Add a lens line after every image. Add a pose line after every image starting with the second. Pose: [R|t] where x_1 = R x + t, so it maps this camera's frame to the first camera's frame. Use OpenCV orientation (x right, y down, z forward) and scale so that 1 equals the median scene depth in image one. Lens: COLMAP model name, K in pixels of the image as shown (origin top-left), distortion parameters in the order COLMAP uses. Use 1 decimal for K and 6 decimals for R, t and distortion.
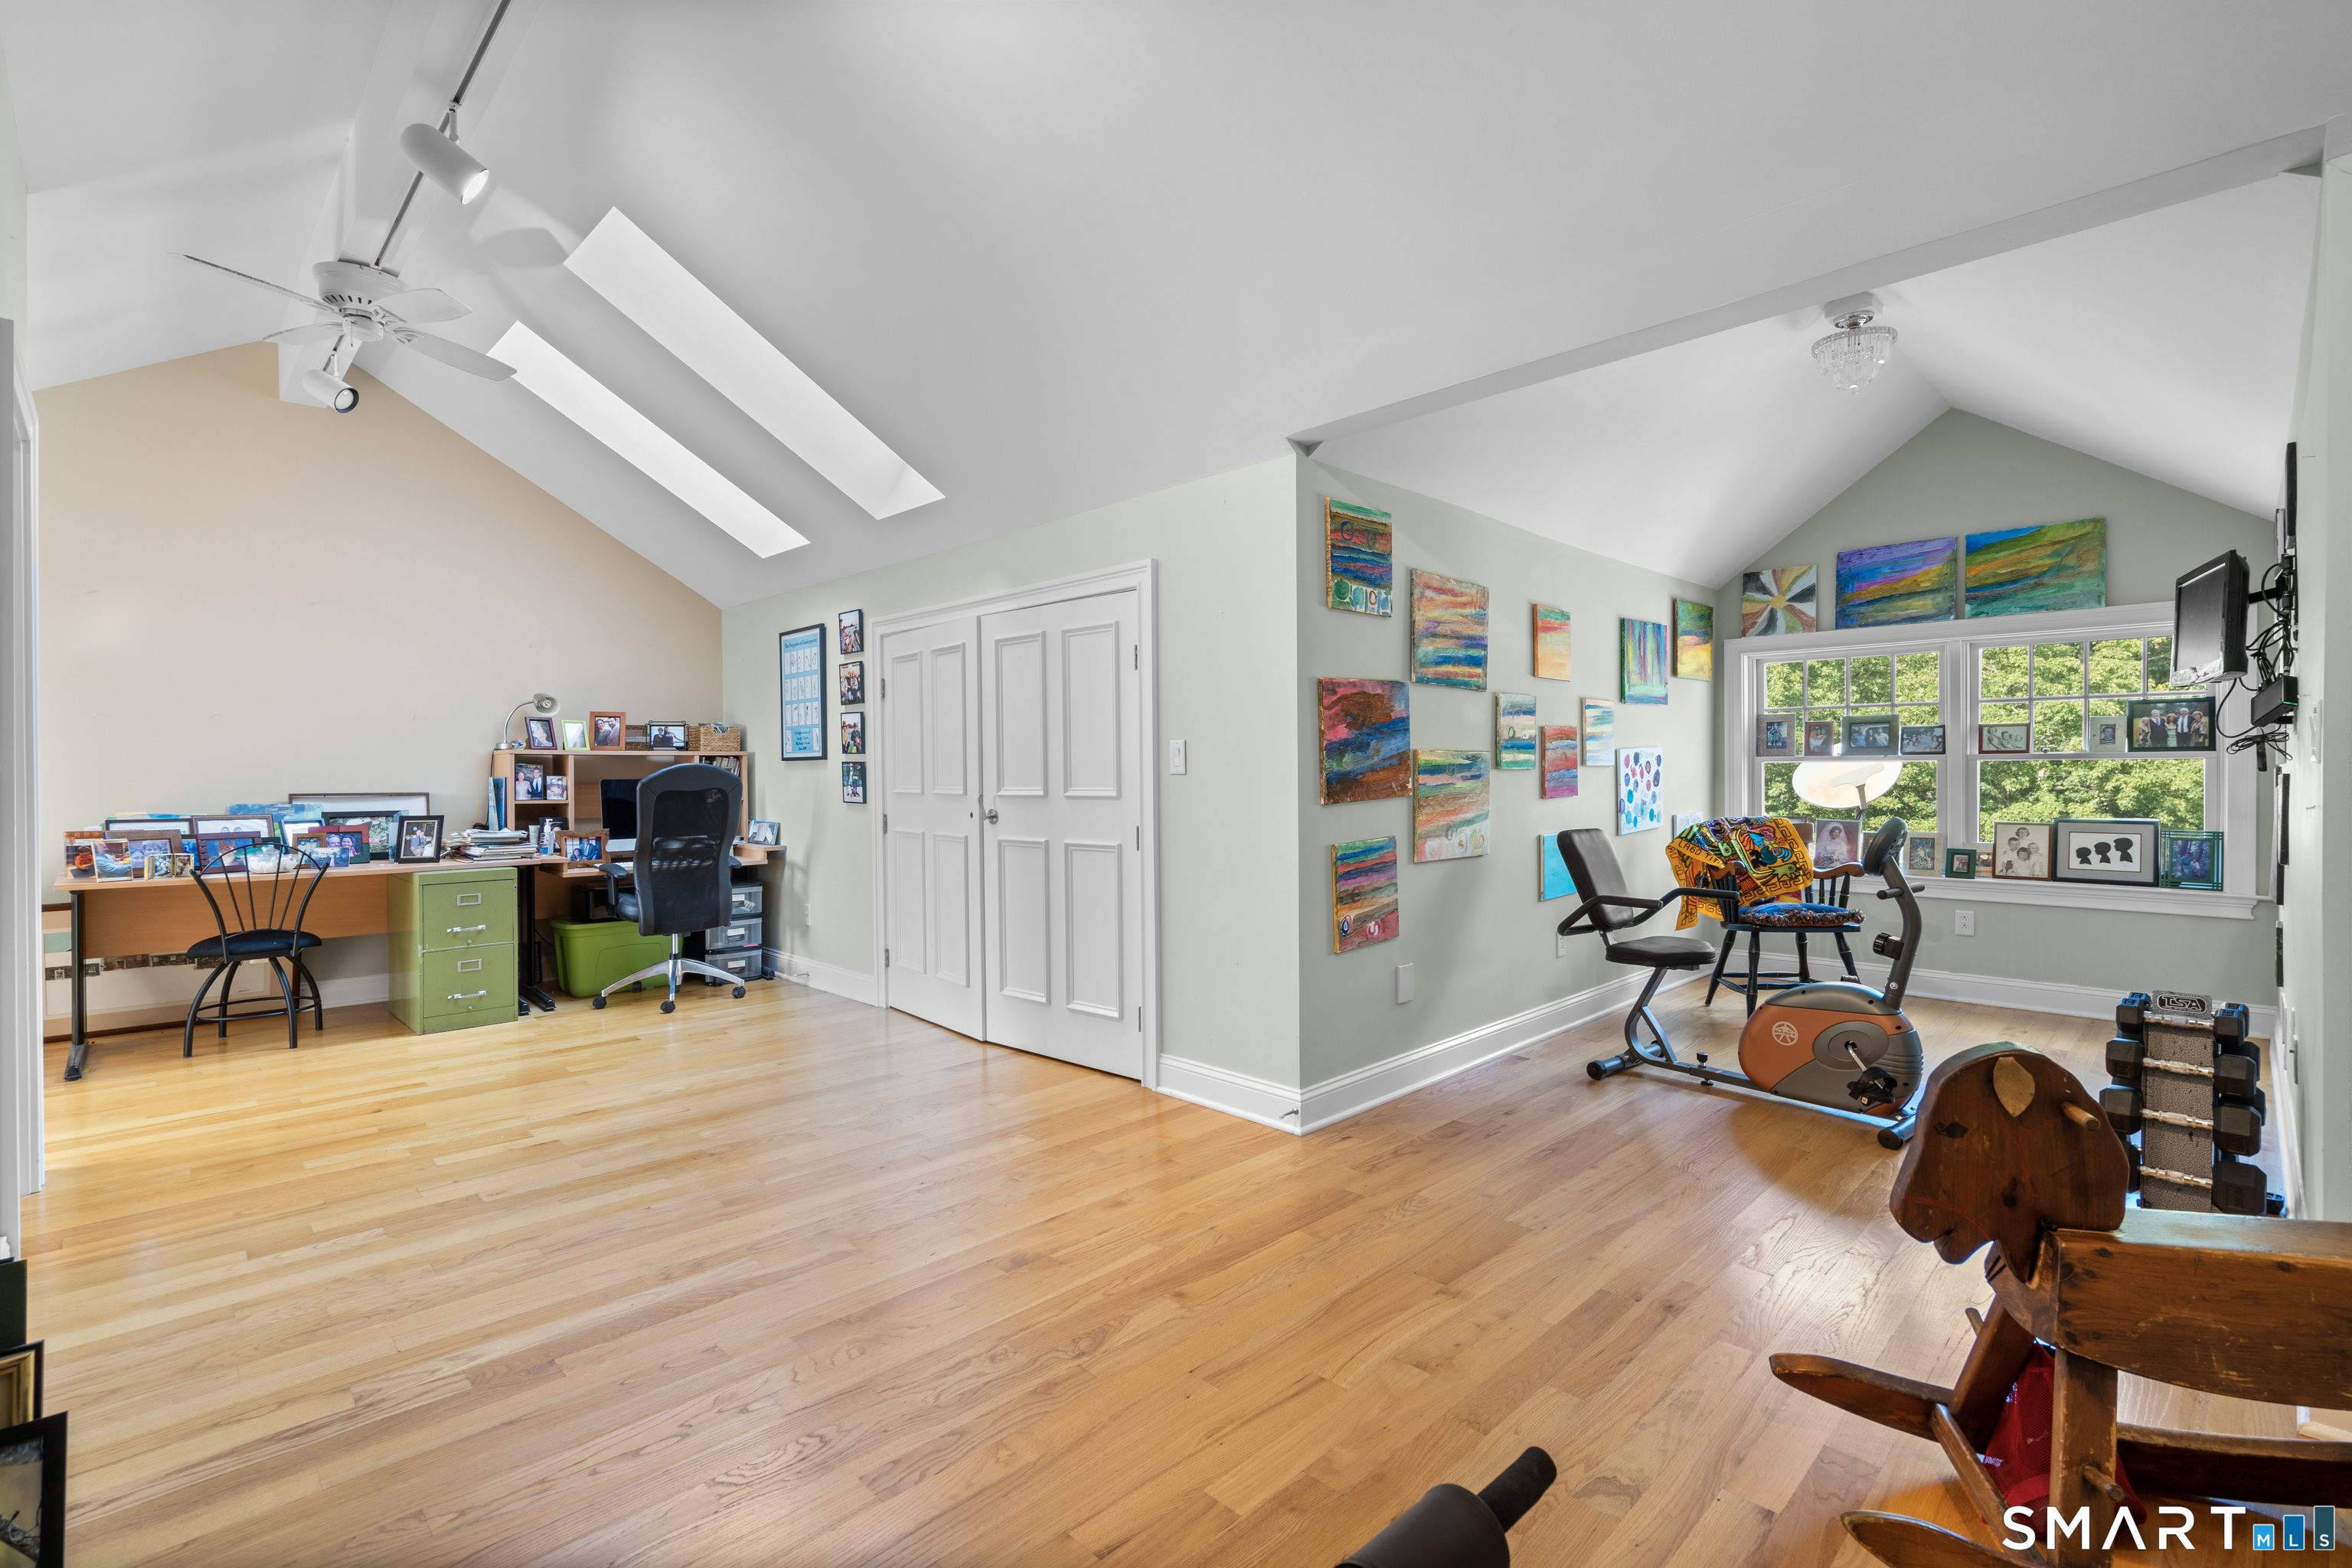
lens RADIAL K [[1060.2, 0, 1174.5], [0, 1060.2, 783.0], [0, 0, 1]] dist [-0.002915, 0.001436]
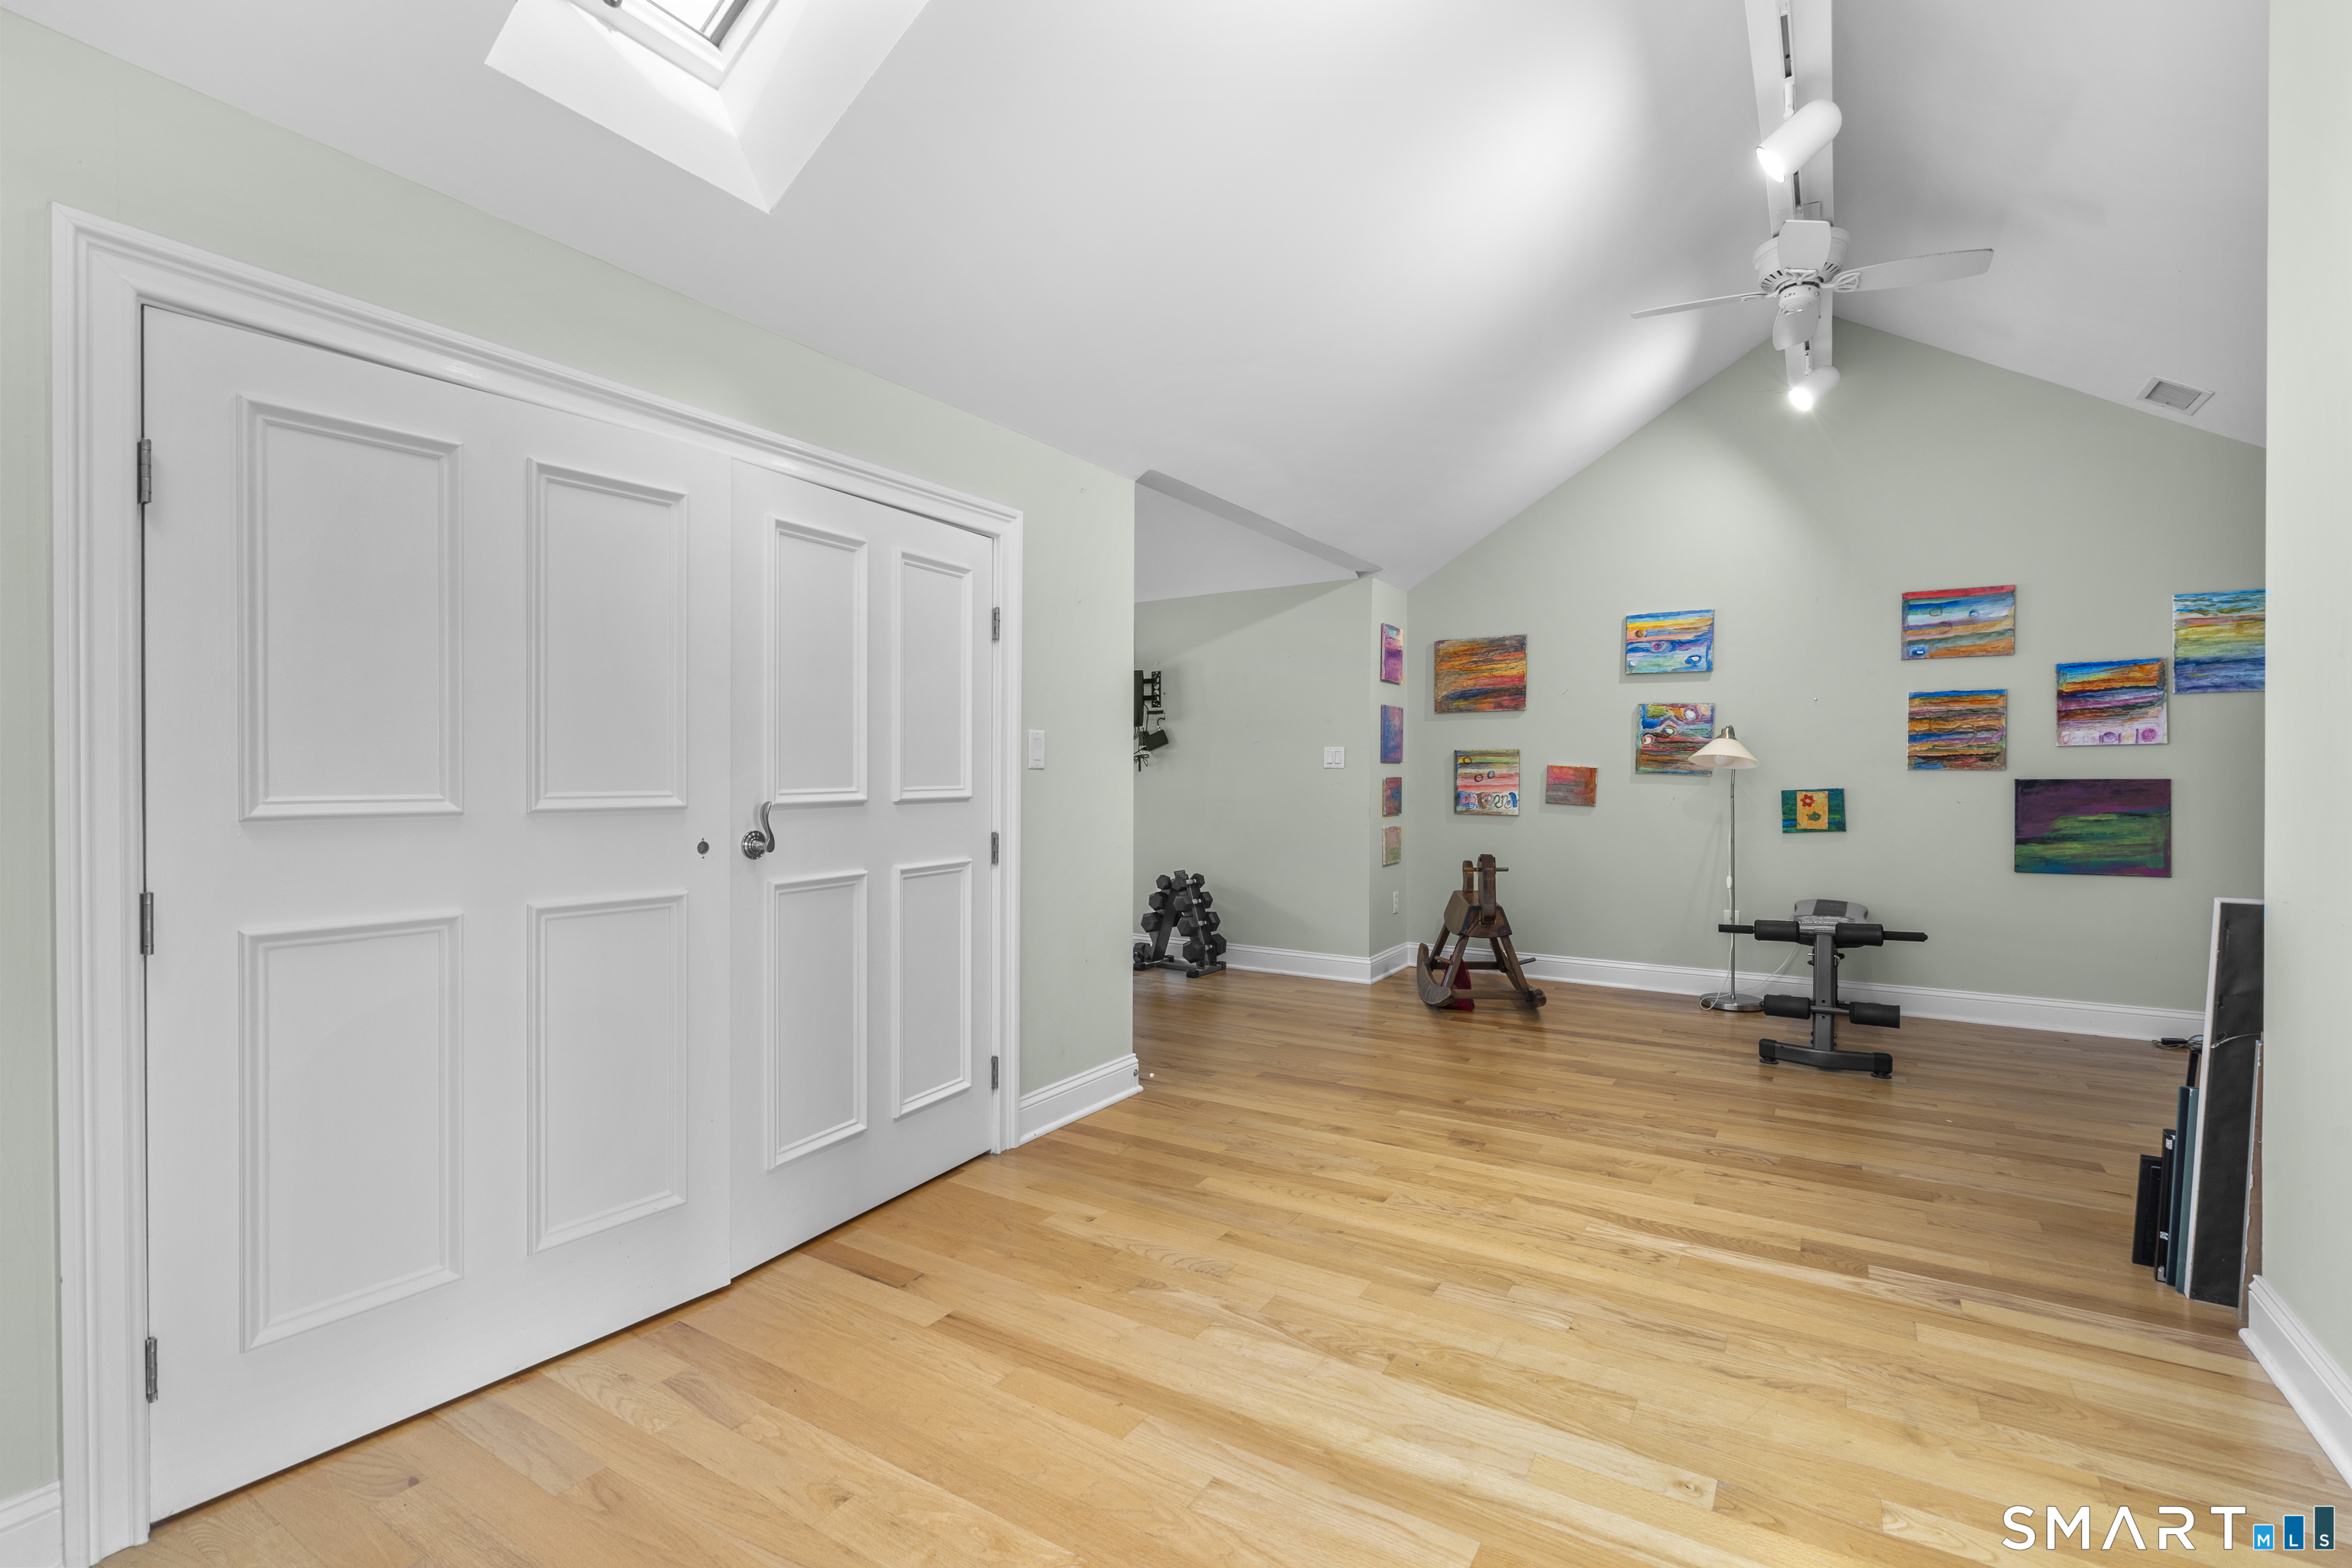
lens RADIAL K [[1060.2, 0, 1174.2], [0, 1060.2, 784.7], [0, 0, 1]] dist [-0.002915, 0.001436]
pose [[-0.234488, -0.002800, 0.972115, -1.300895], [0.007542, 0.999961, 0.004700, -0.000760], [-0.972090, 0.008434, -0.234458, 1.611593]]
